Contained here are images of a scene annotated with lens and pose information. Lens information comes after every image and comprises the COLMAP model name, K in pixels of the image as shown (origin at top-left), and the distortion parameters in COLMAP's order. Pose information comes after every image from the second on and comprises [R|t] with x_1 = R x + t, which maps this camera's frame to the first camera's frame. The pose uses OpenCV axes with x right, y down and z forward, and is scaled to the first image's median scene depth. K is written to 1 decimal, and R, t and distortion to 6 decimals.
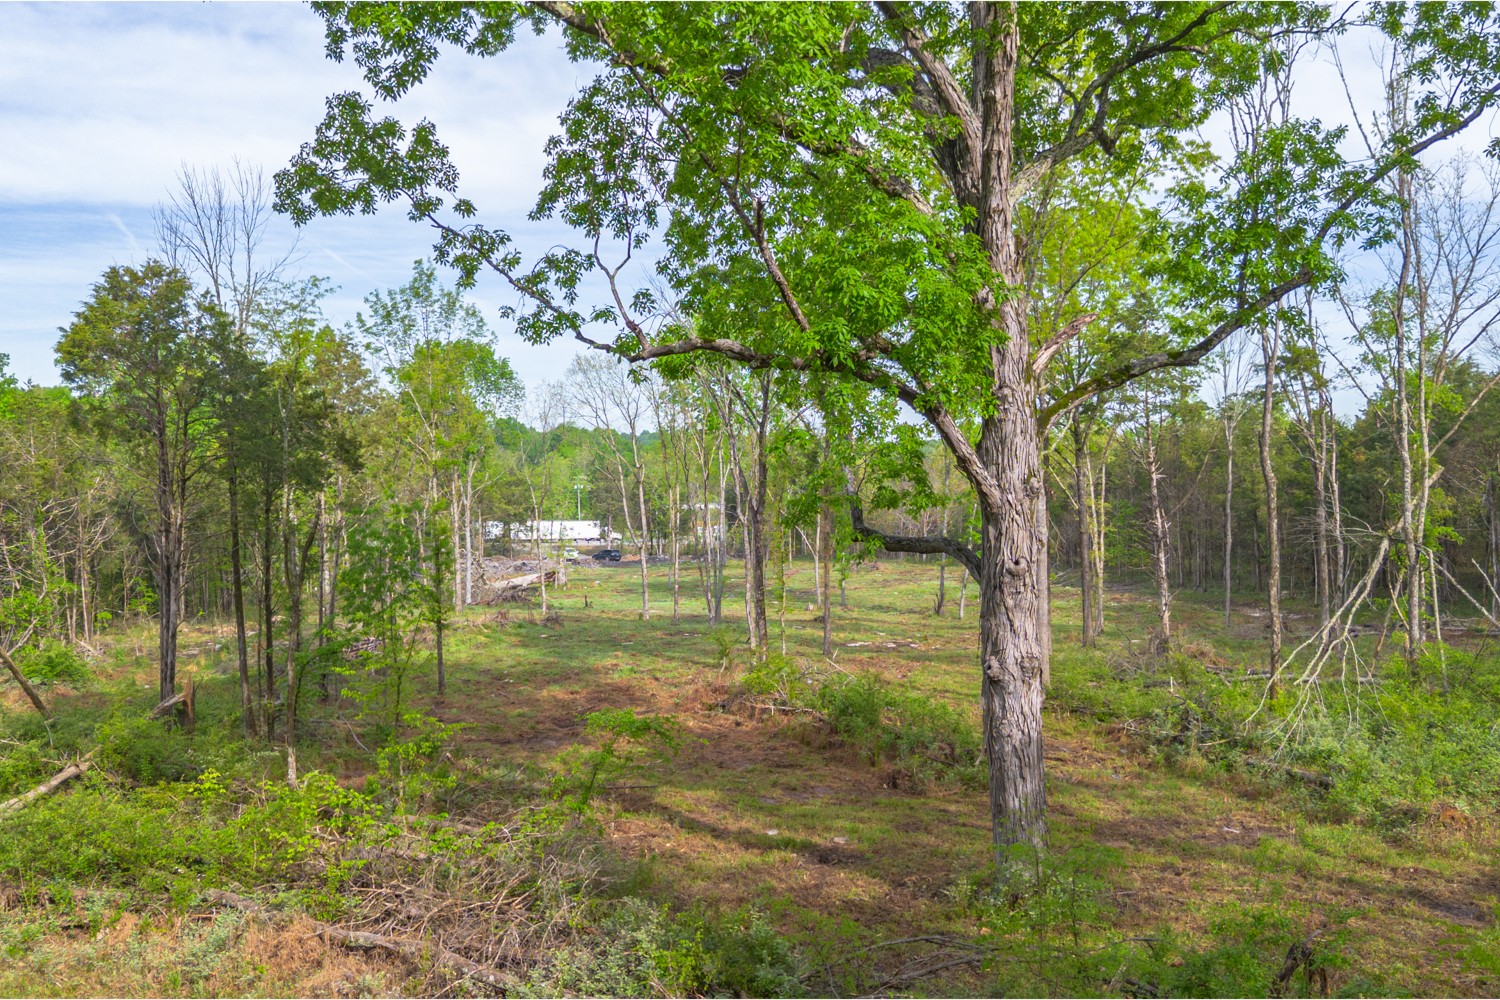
lens RADIAL K [[1253.8, 0, 756.8], [0, 1253.8, 493.5], [0, 0, 1]] dist [0.049682, -0.051905]
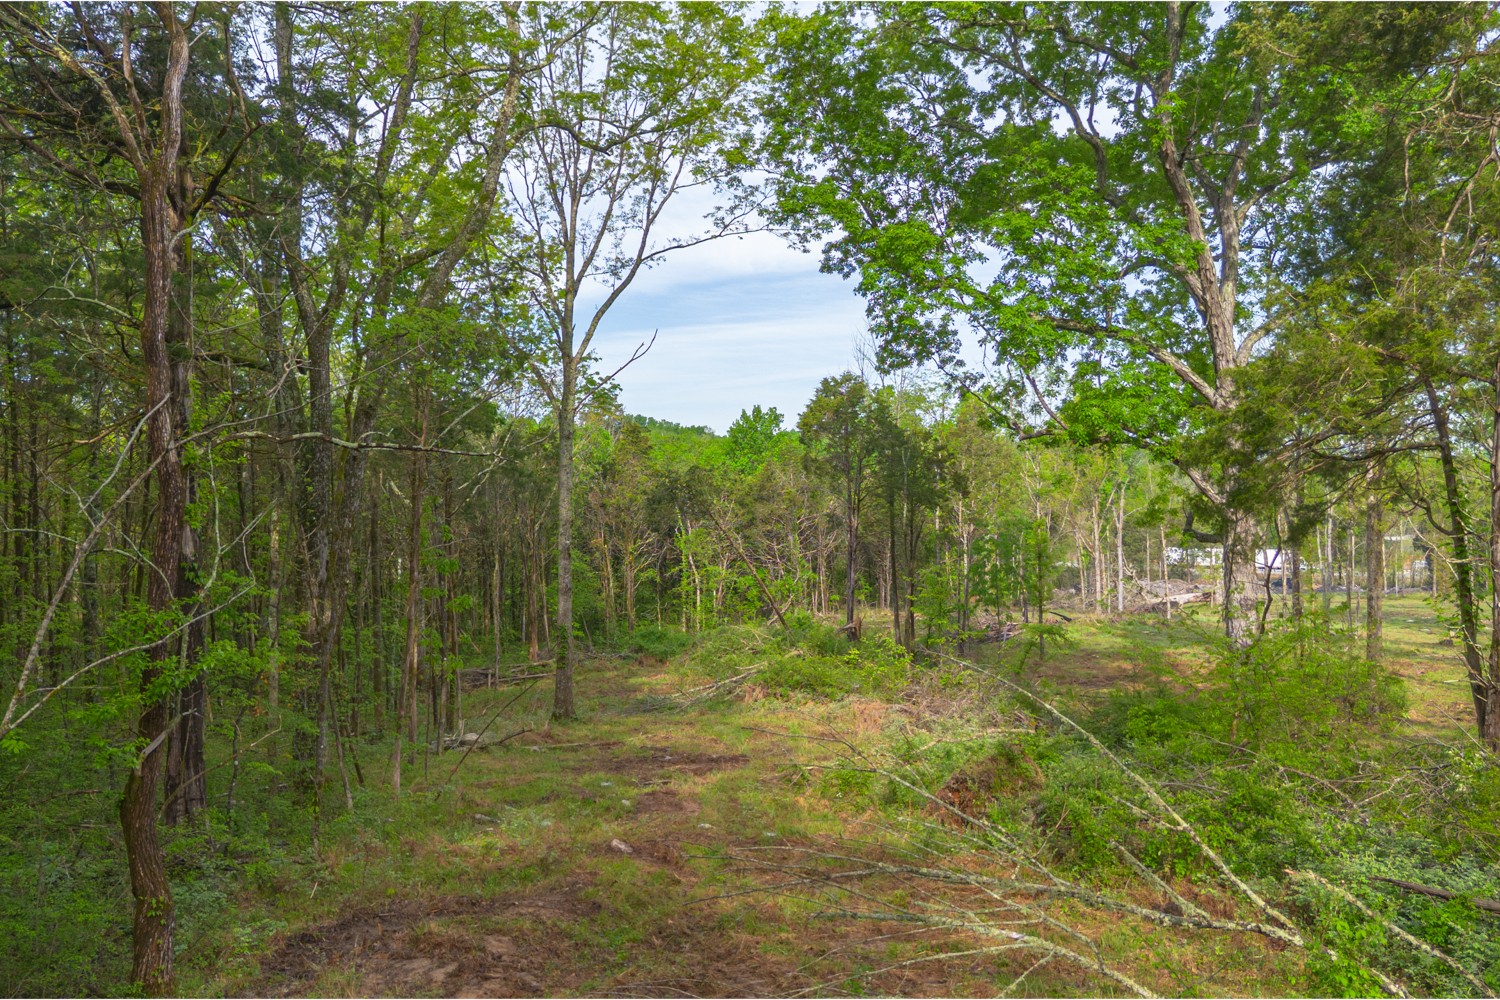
lens RADIAL K [[1253.8, 0, 750.0], [0, 1253.8, 500.9], [0, 0, 1]] dist [0.049682, -0.051905]
pose [[0.844314, 0.004507, -0.535831, 0.278112], [-0.013453, 0.999828, -0.012788, 0.010555], [0.535681, 0.018006, 0.844229, -0.428136]]
